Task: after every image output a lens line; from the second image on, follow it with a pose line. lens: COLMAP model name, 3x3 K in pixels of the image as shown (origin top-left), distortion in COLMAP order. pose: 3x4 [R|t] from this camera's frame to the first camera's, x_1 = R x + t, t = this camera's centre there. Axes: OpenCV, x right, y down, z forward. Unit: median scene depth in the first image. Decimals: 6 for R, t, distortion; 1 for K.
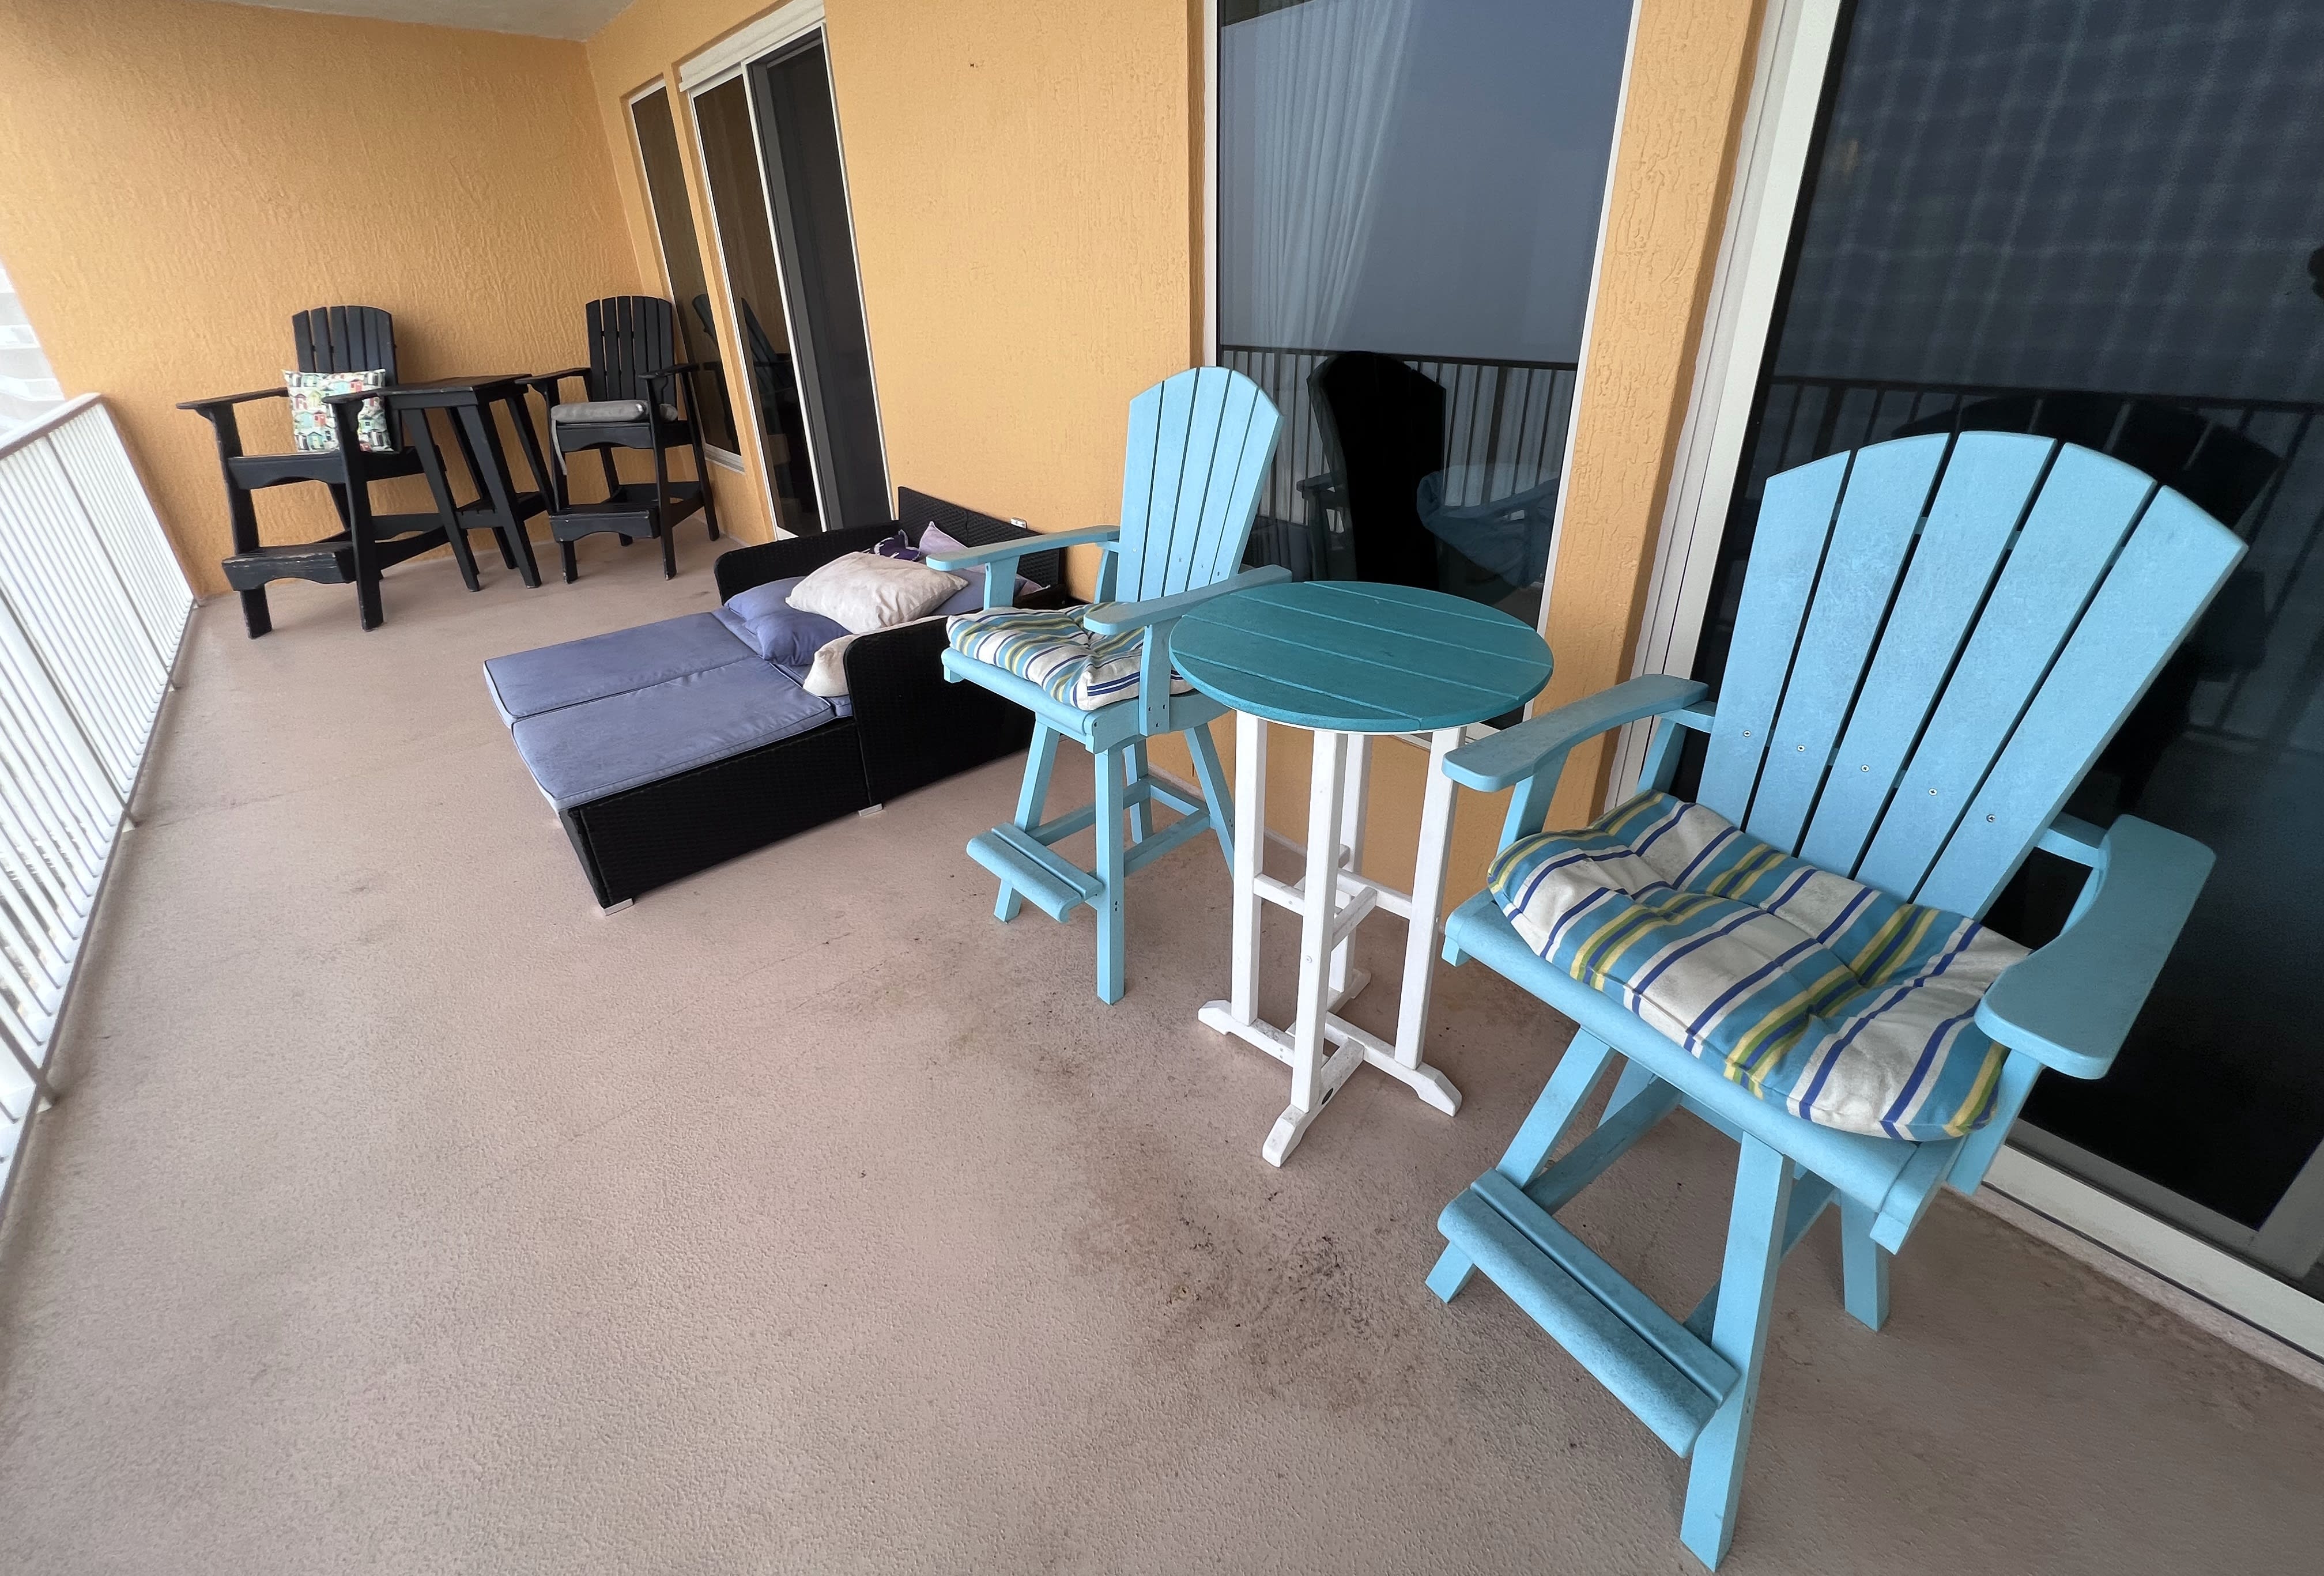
lens RADIAL K [[972.7, 0, 1161.8], [0, 972.7, 748.3], [0, 0, 1]] dist [-0.000987, -0.000073]
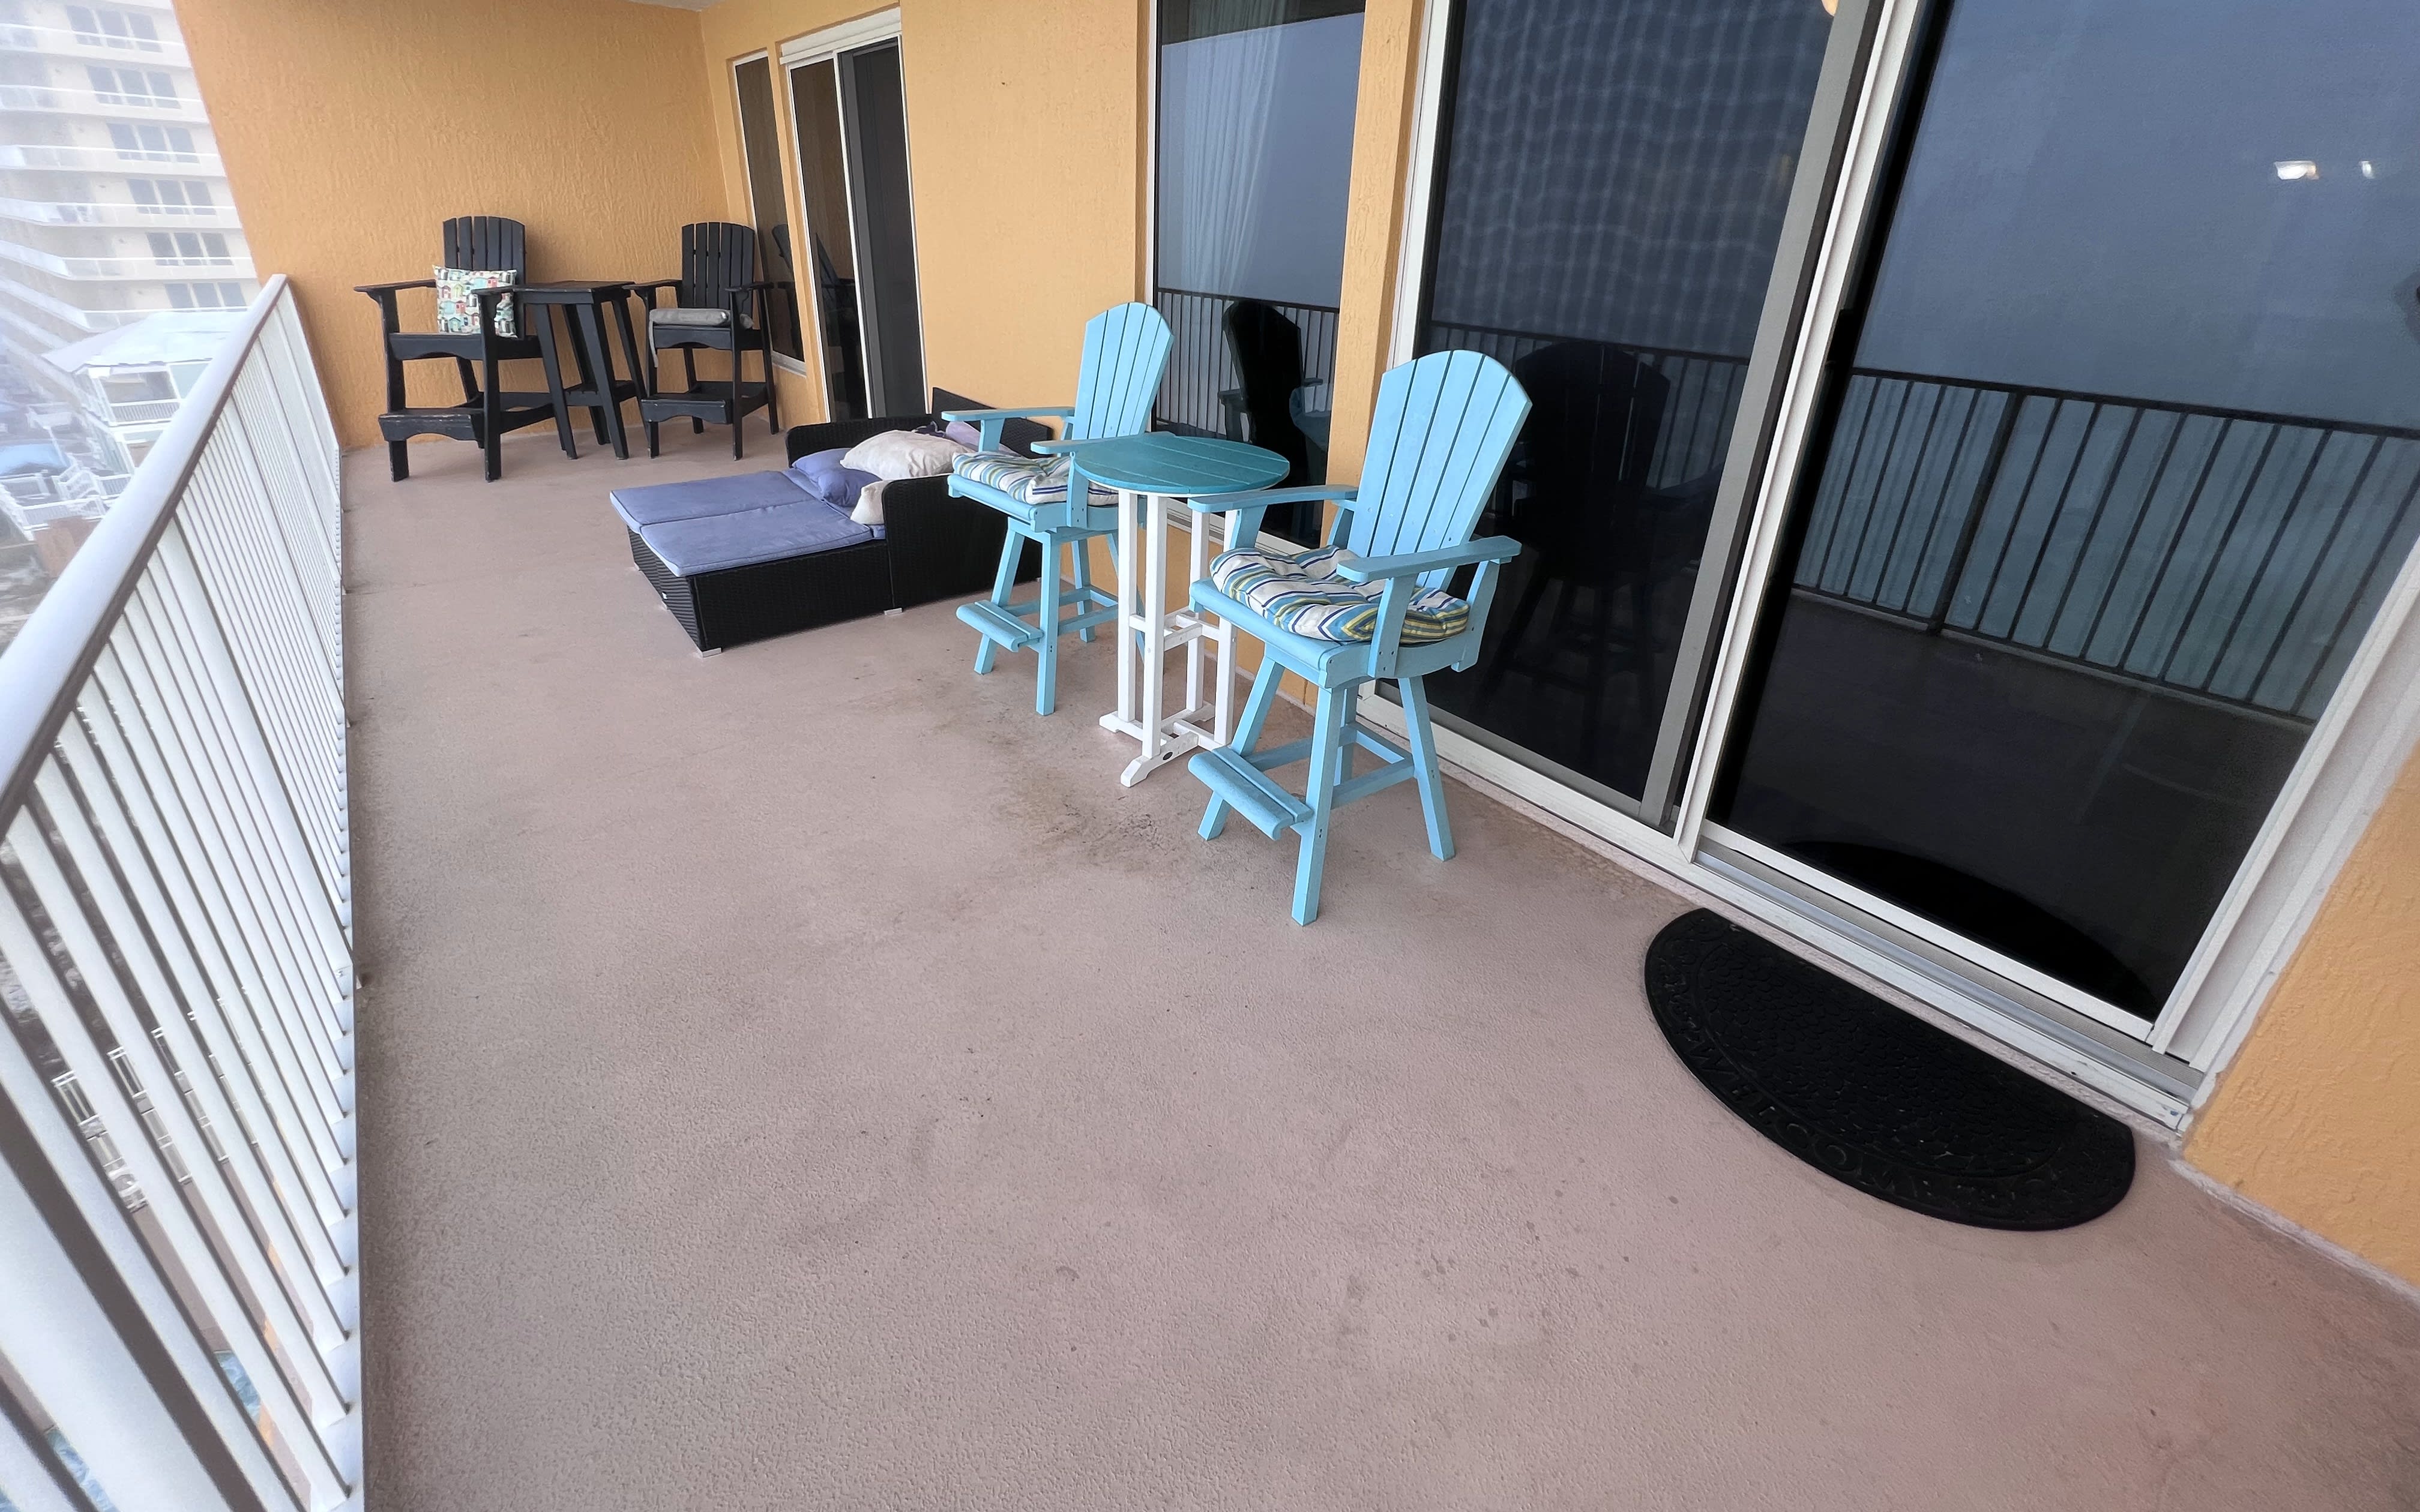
lens RADIAL K [[1022.0, 0, 1202.5], [0, 1022.0, 680.7], [0, 0, 1]] dist [0.002153, -0.000010]
pose [[0.998067, 0.062140, -0.000778, 0.090253], [-0.062132, 0.997516, -0.033192, 0.116965], [-0.001287, 0.033176, 0.999449, -0.276000]]
